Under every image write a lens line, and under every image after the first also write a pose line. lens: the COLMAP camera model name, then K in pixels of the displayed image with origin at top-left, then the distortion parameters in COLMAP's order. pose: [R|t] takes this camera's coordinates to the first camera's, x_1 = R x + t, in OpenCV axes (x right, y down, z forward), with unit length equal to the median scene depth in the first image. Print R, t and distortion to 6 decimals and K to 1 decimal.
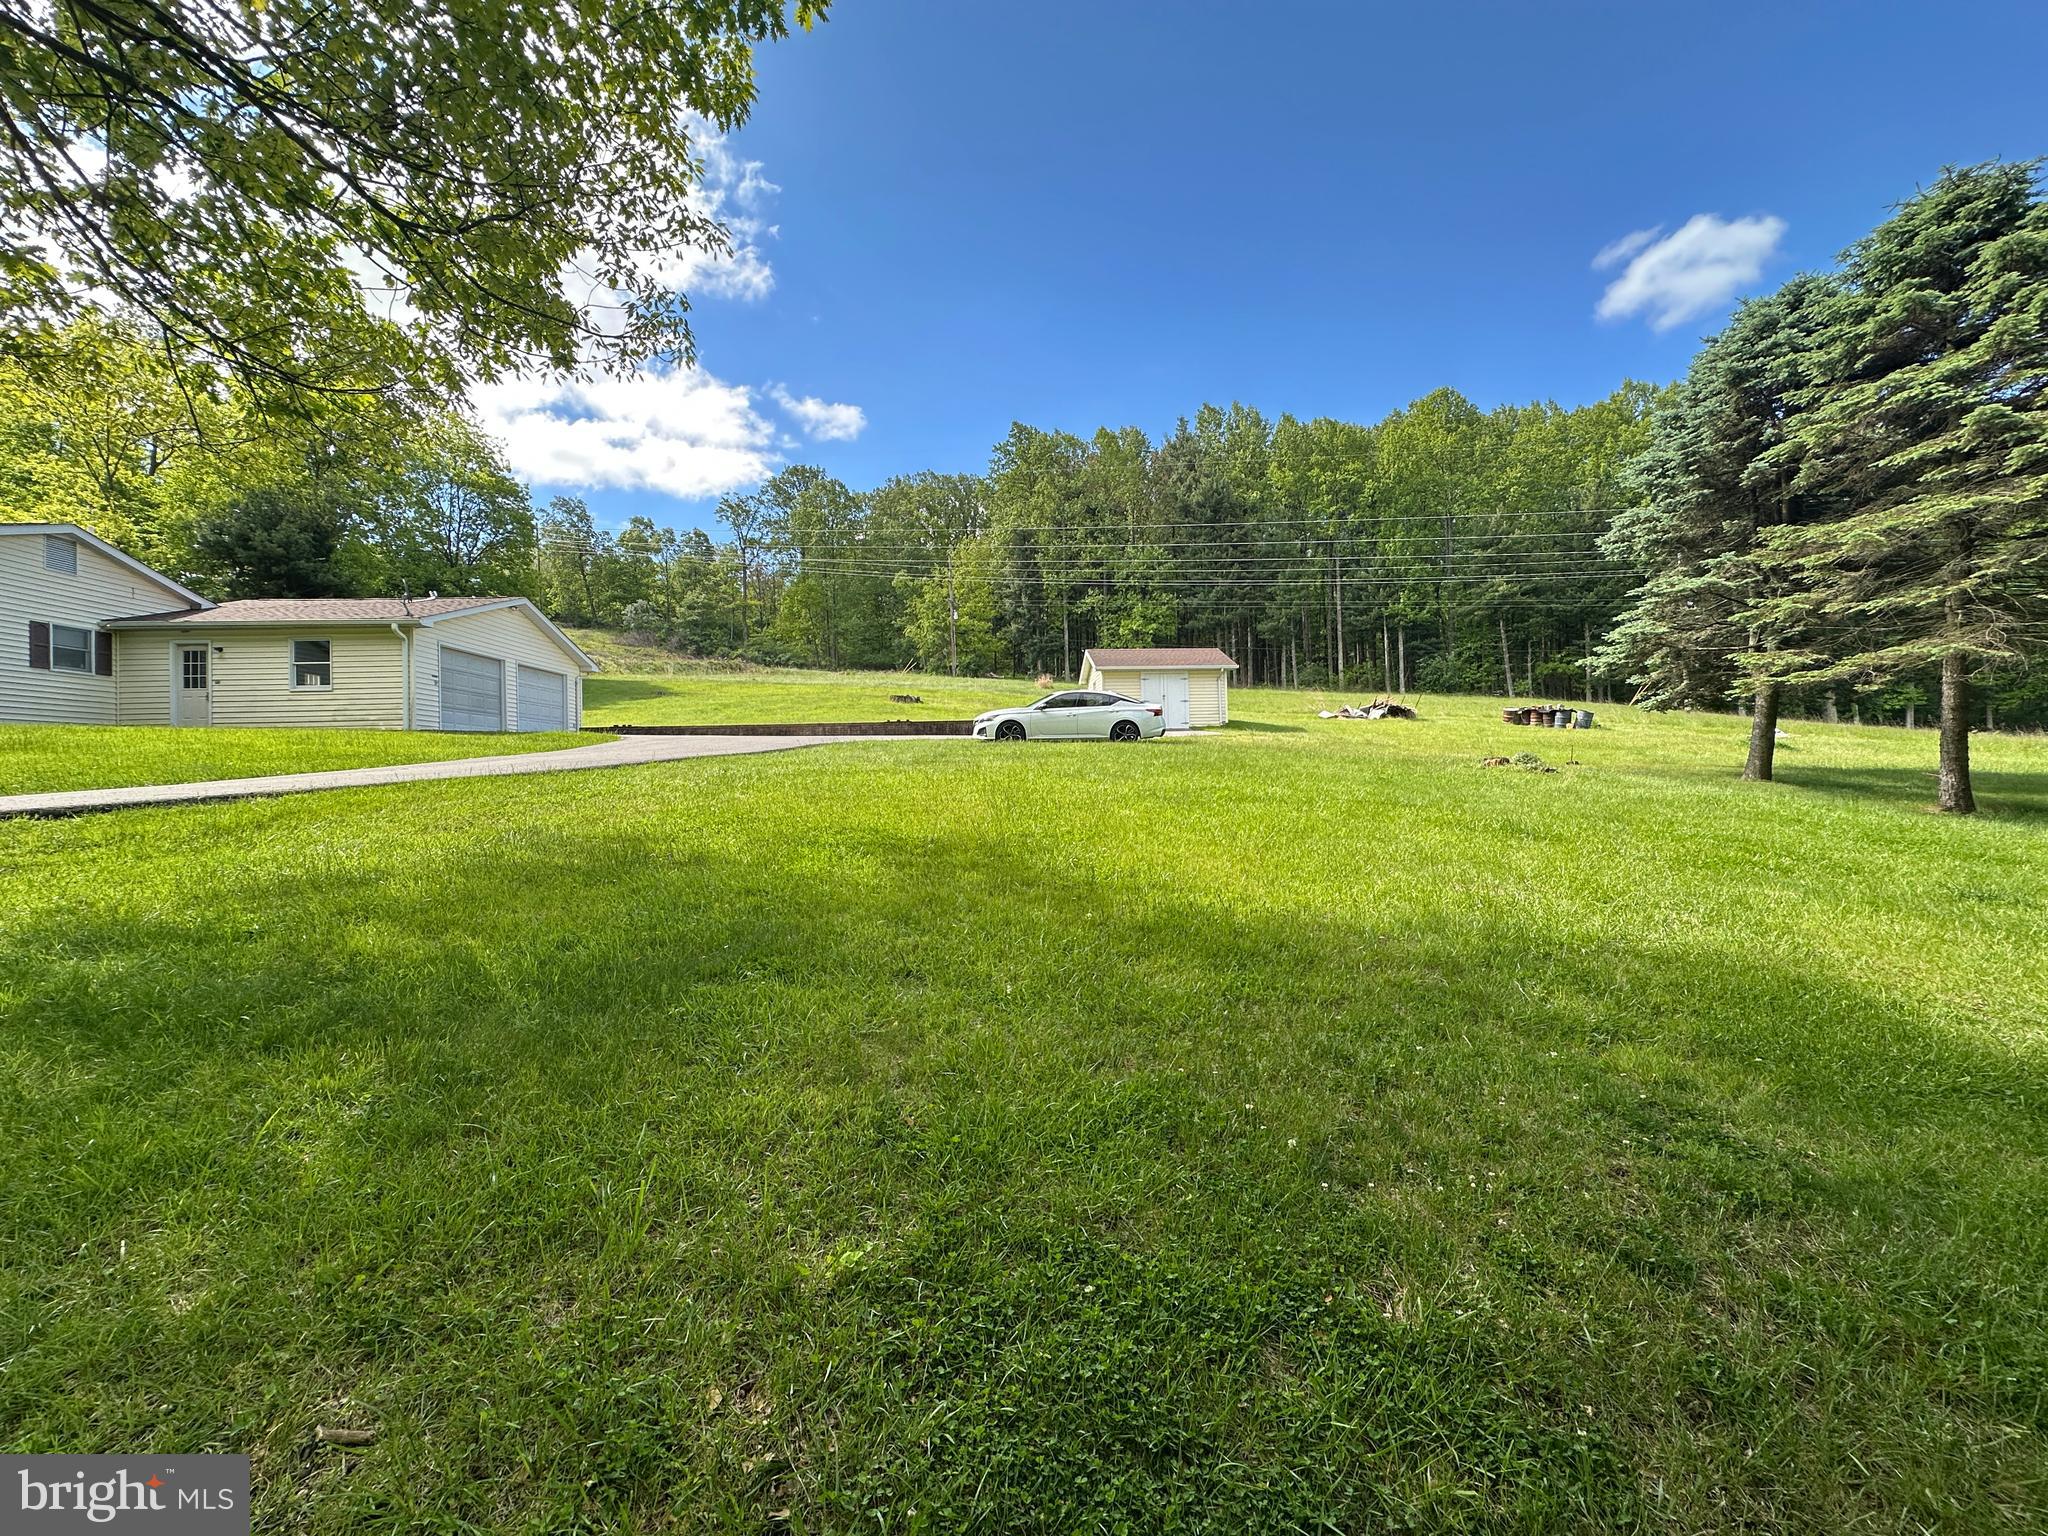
lens RADIAL K [[808.0, 0, 1017.0], [0, 808.0, 765.8], [0, 0, 1]] dist [-0.004657, 0.001573]
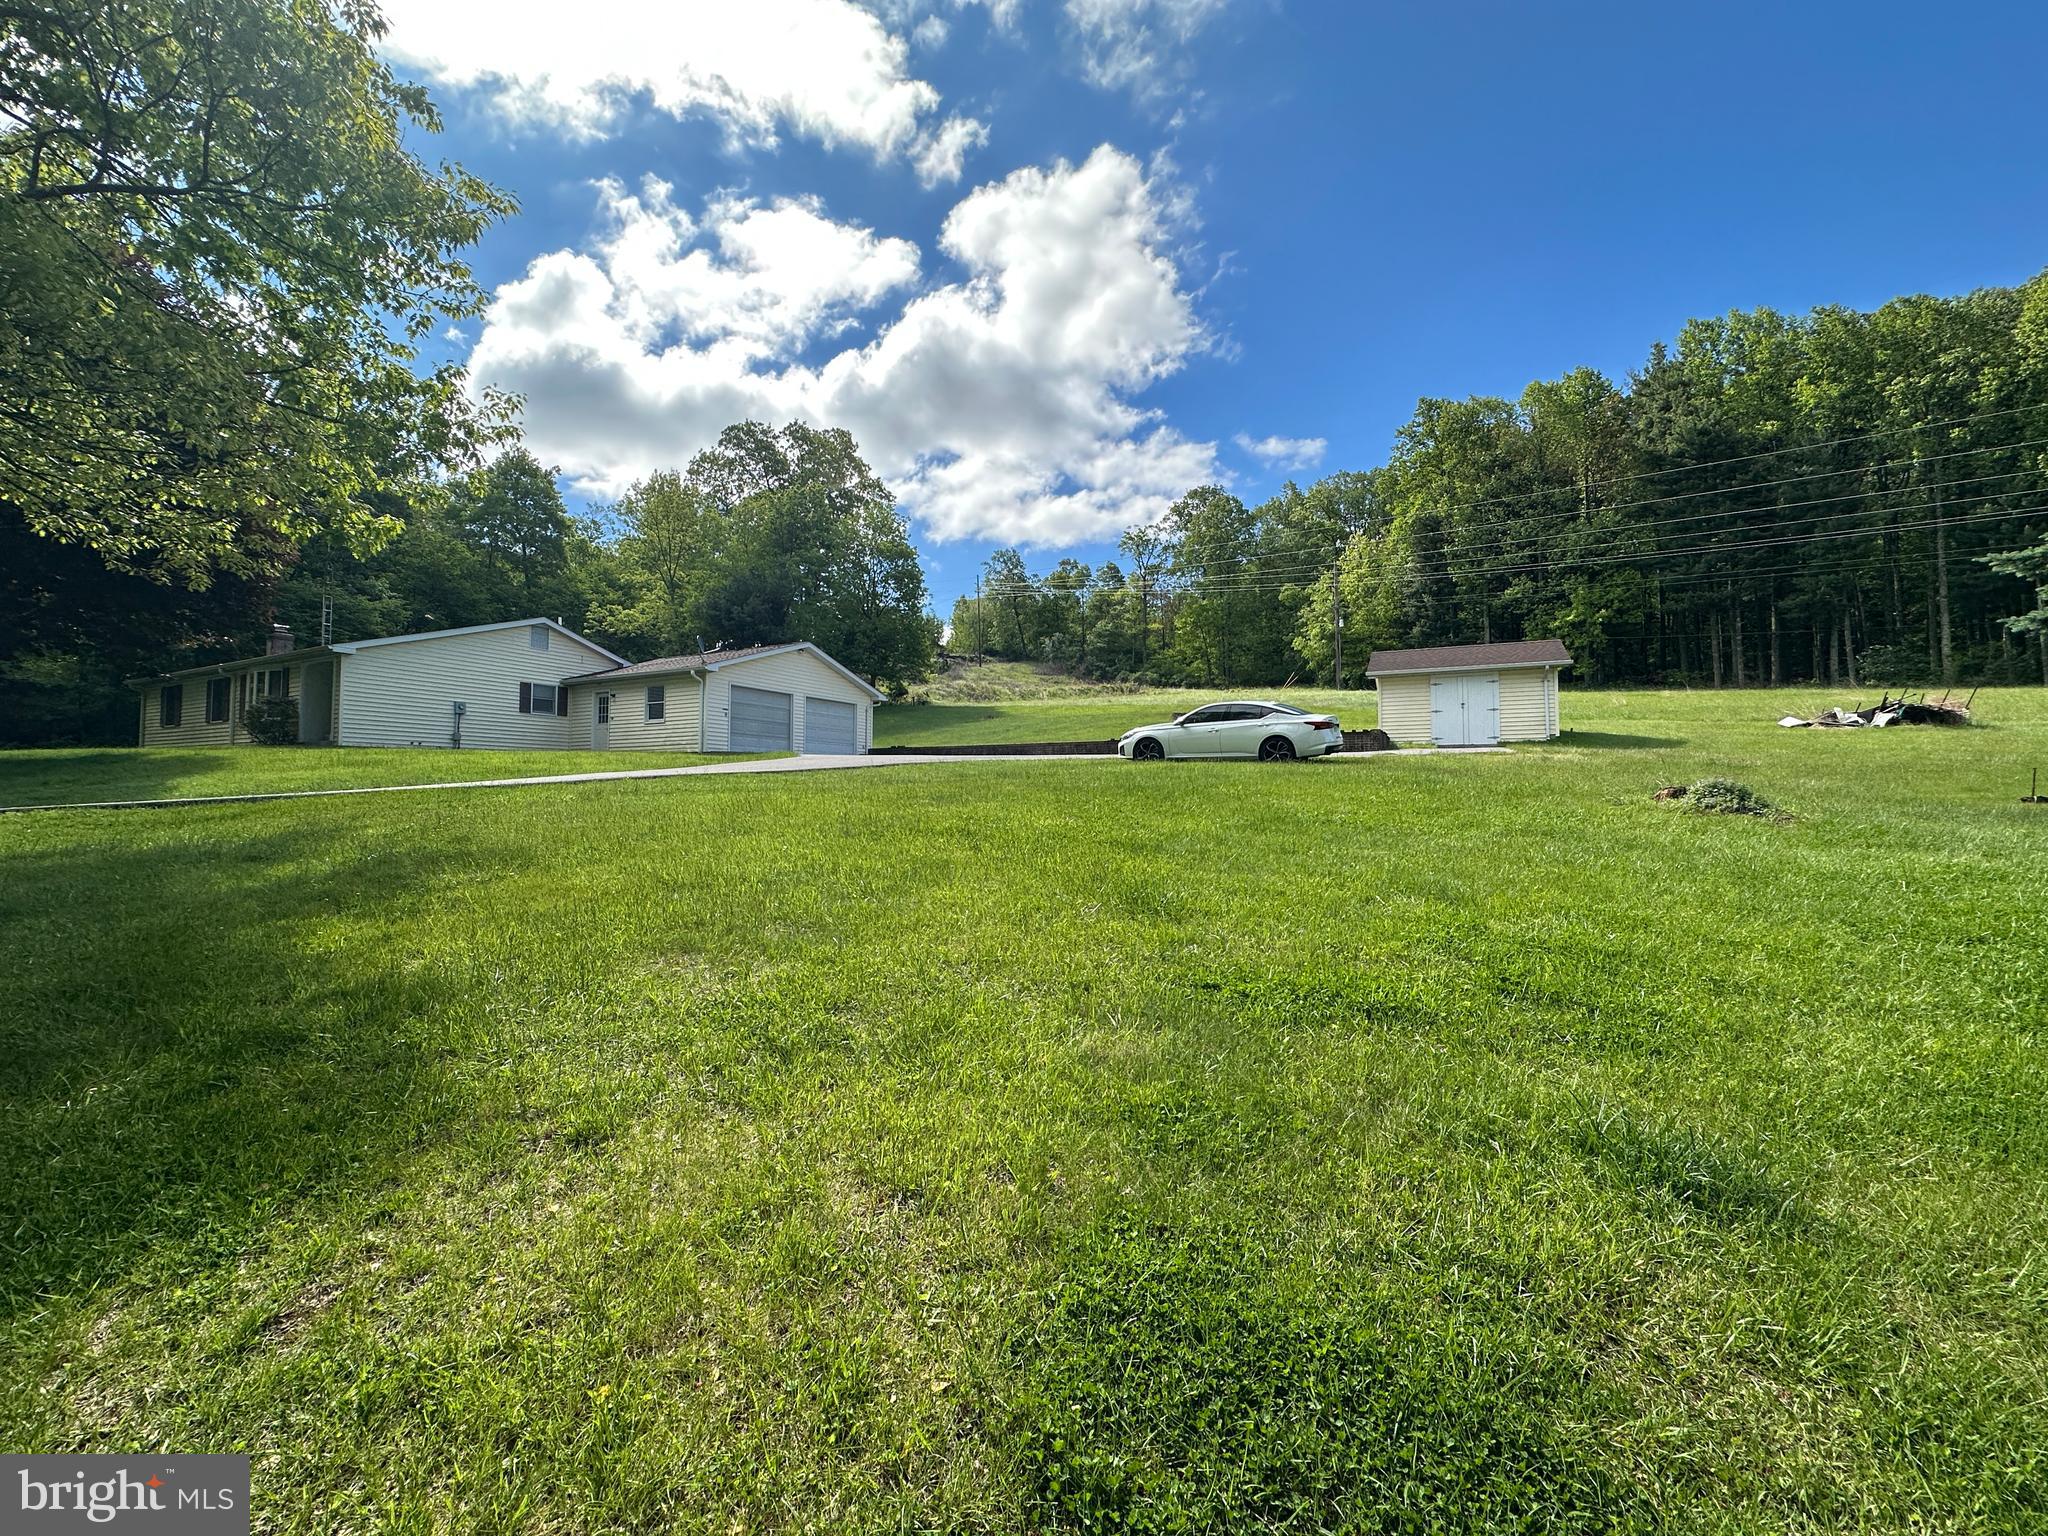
lens RADIAL K [[808.0, 0, 1016.3], [0, 808.0, 762.5], [0, 0, 1]] dist [-0.004657, 0.001573]
pose [[0.860420, 0.001510, -0.509584, 0.327516], [-0.015521, 0.999609, -0.023244, -0.004892], [0.509349, 0.027908, 0.860107, 0.138978]]
